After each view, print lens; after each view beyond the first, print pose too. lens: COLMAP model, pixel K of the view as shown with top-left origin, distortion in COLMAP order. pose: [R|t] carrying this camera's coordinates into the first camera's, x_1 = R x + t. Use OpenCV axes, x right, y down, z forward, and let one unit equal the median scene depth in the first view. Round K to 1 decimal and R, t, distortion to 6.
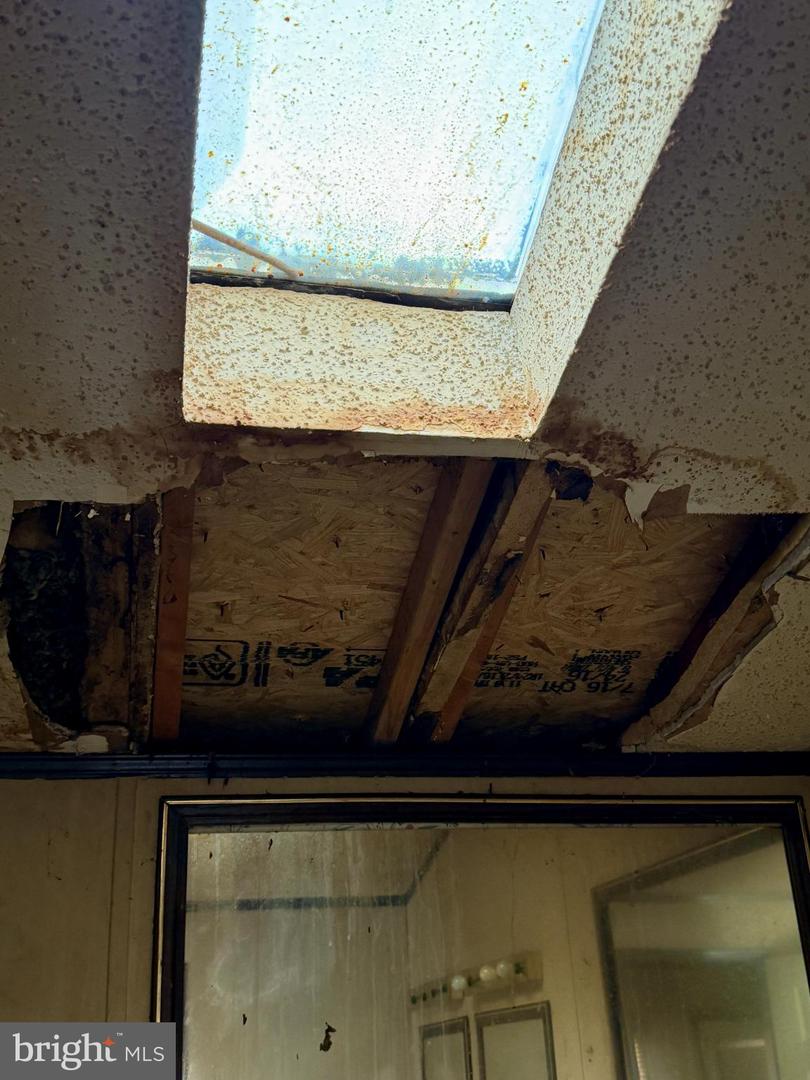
lens RADIAL K [[1169.9, 0, 404.8], [0, 1169.9, 539.4], [0, 0, 1]] dist [0.087219, 0.000000]
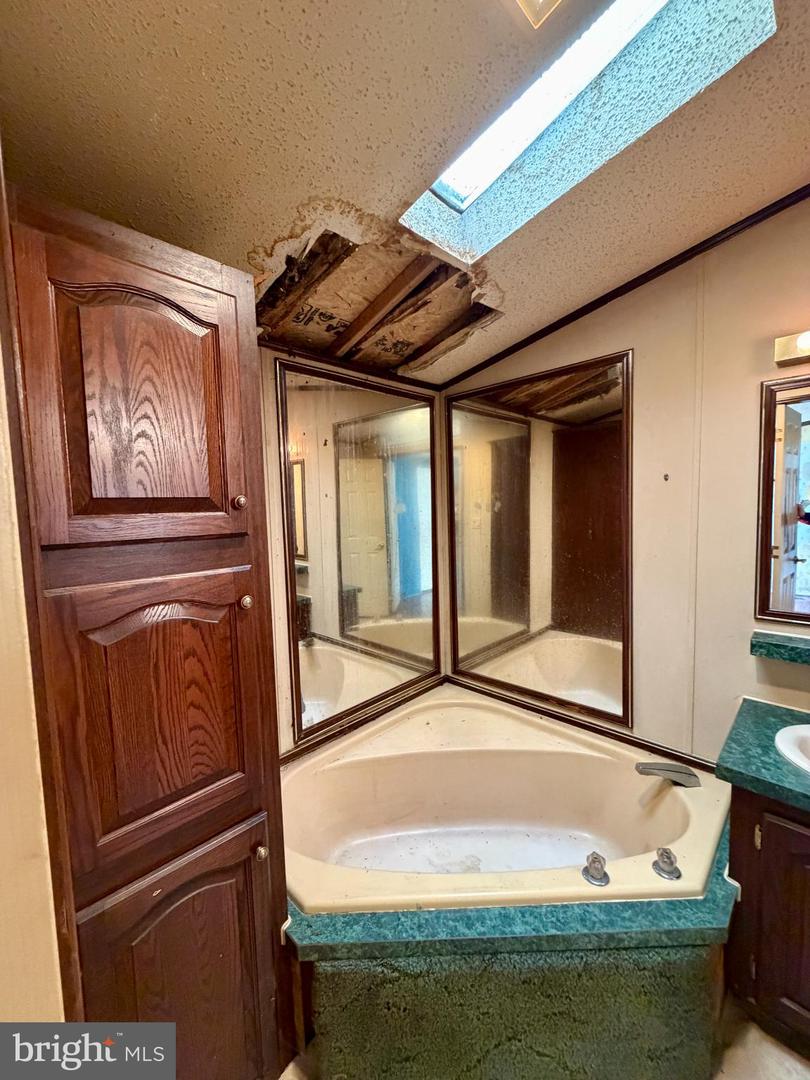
lens RADIAL K [[432.1, 0, 404.6], [0, 432.1, 537.1], [0, 0, 1]] dist [-0.004093, 0.000840]
pose [[0.837974, -0.011224, 0.545594, -0.509391], [-0.242651, 0.887850, 0.390950, 0.117082], [-0.488794, -0.459996, 0.741272, -0.127023]]
